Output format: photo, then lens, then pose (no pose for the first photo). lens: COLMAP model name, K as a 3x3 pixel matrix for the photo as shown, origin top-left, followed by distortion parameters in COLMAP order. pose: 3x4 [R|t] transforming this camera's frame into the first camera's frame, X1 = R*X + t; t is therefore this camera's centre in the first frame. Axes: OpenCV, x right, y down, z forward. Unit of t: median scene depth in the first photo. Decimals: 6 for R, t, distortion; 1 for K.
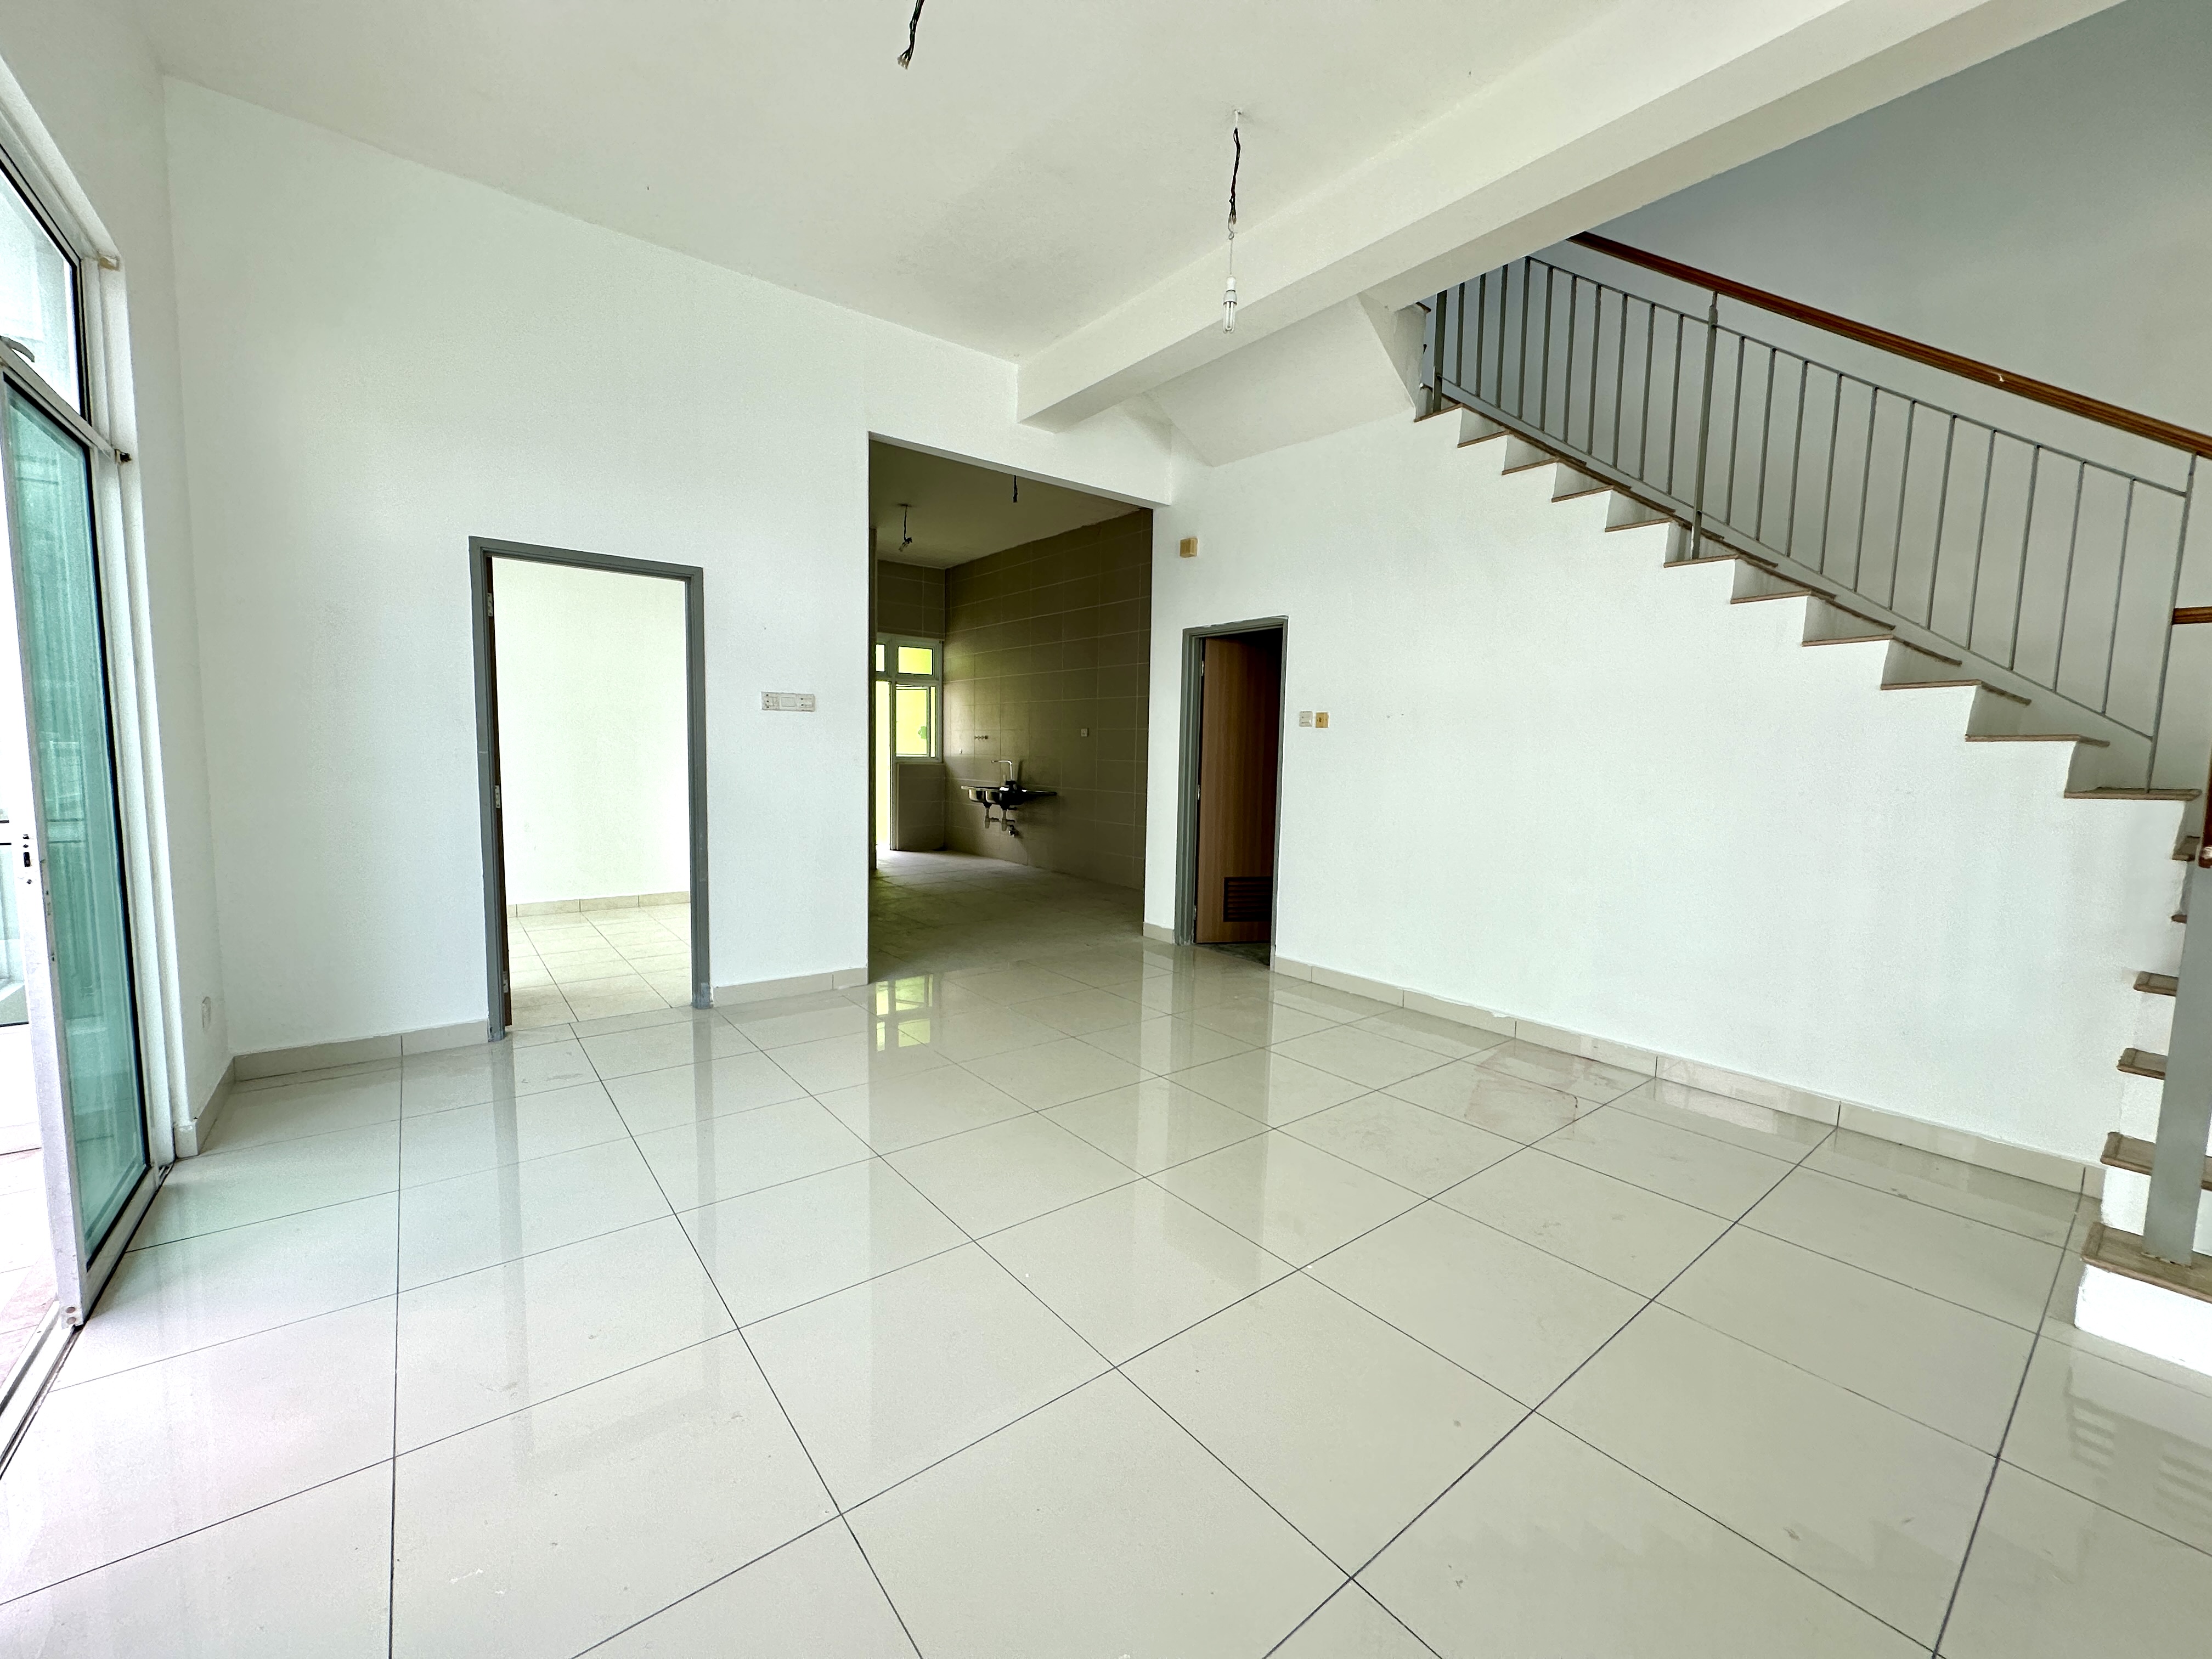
lens RADIAL K [[883.1, 0, 1104.2], [0, 883.1, 829.8], [0, 0, 1]] dist [-0.003627, 0.001255]
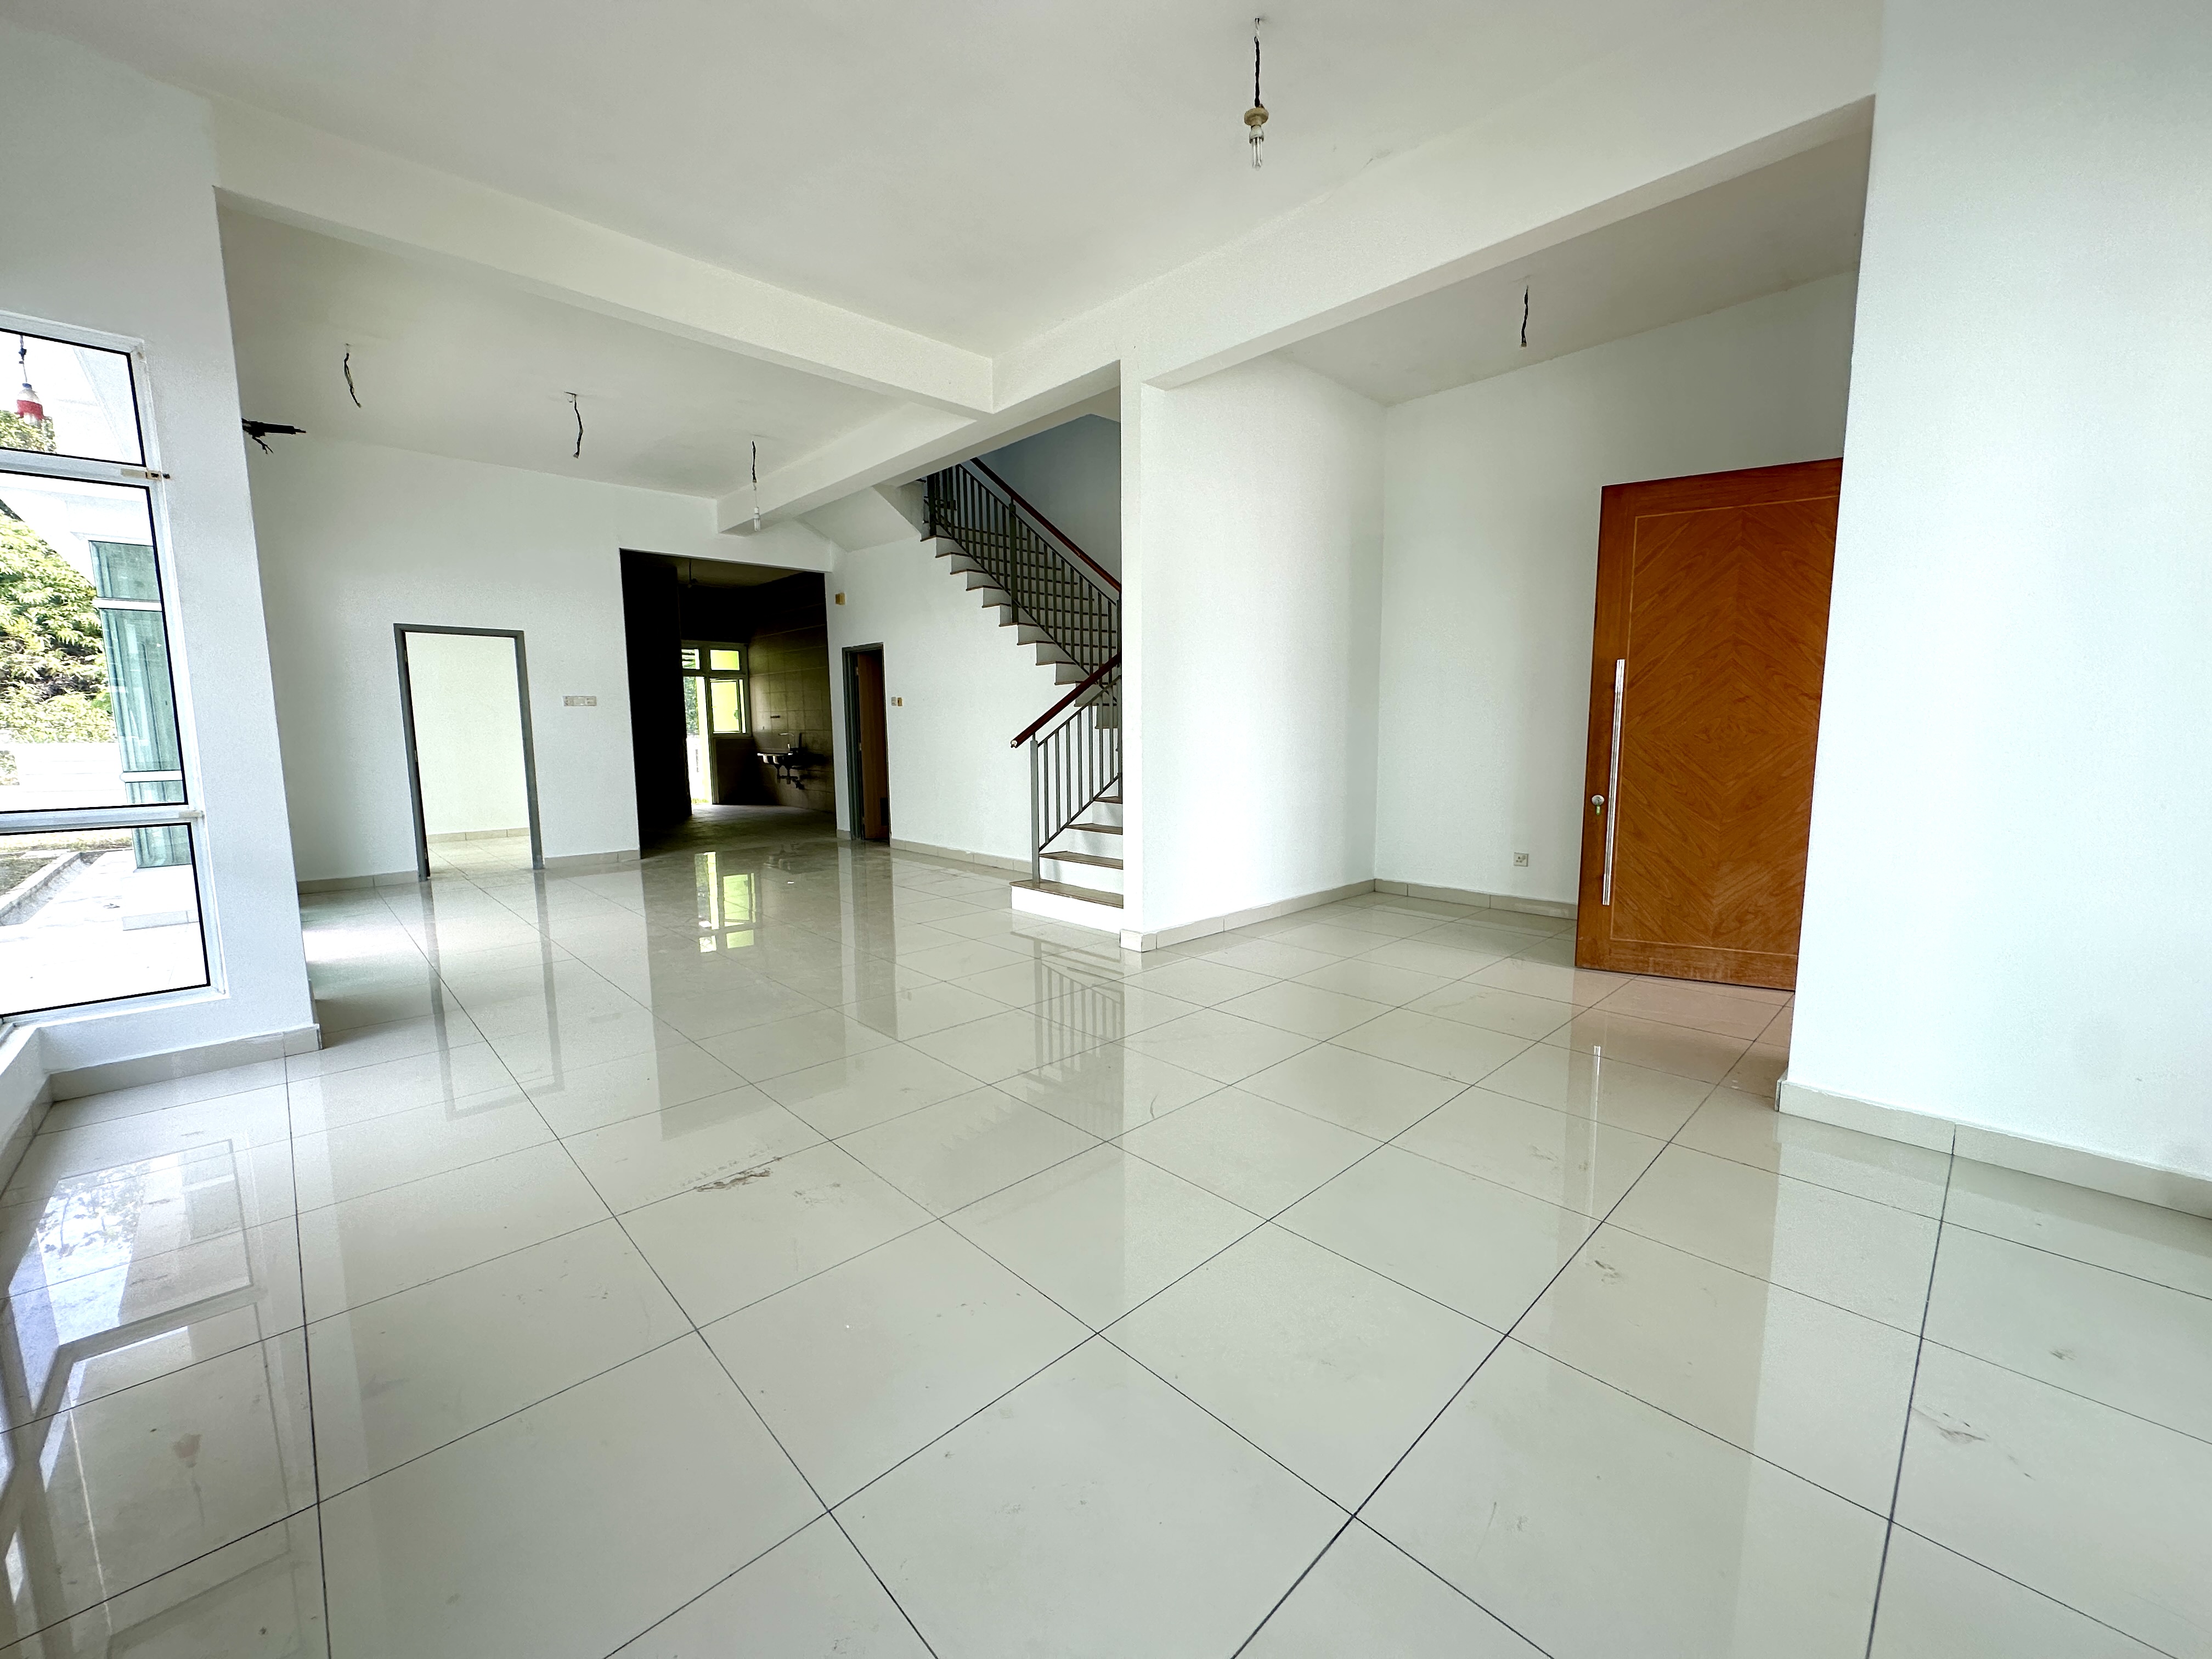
lens RADIAL K [[883.1, 0, 1105.2], [0, 883.1, 830.9], [0, 0, 1]] dist [-0.003627, 0.001255]
pose [[0.994995, -0.041101, 0.091080, 0.399625], [0.038326, 0.998753, 0.032004, 0.077983], [-0.092281, -0.028353, 0.995329, -0.674615]]
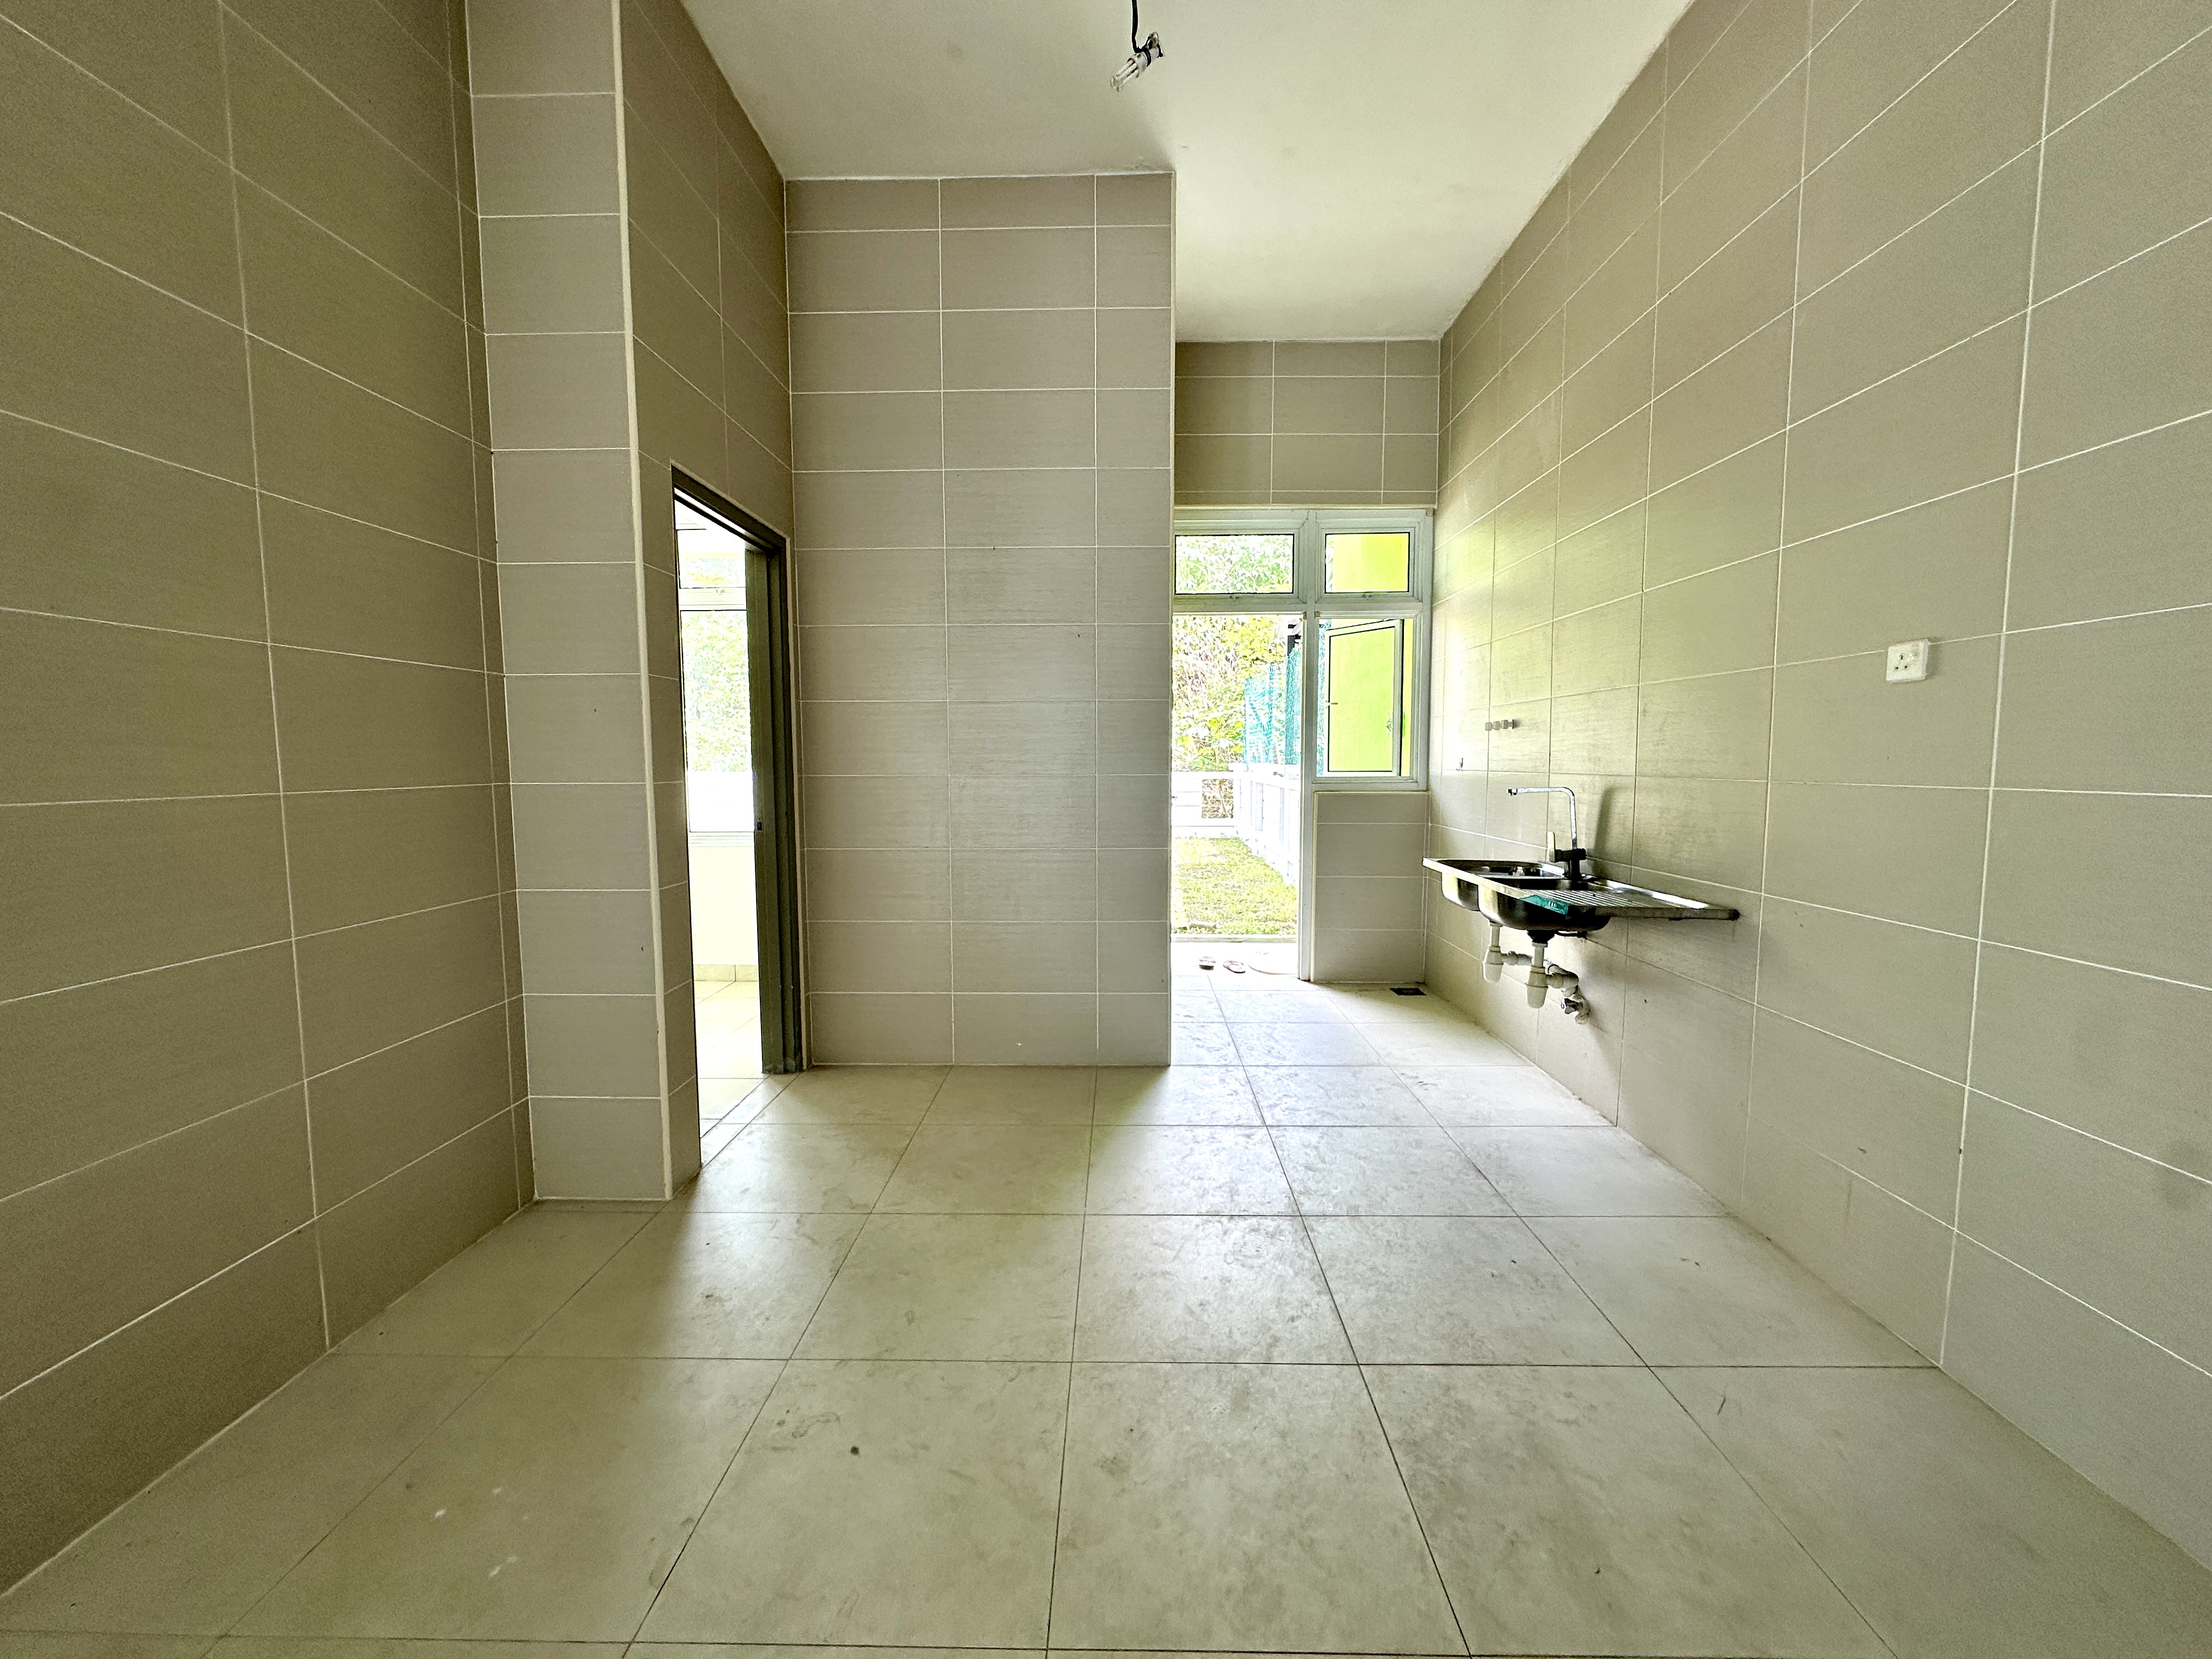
lens RADIAL K [[883.1, 0, 1108.5], [0, 883.1, 837.8], [0, 0, 1]] dist [-0.003627, 0.001255]
pose [[0.774713, 0.035060, -0.631340, -0.052951], [-0.043093, 0.999068, 0.002602, -0.086894], [0.630842, 0.025191, 0.775502, 1.038446]]
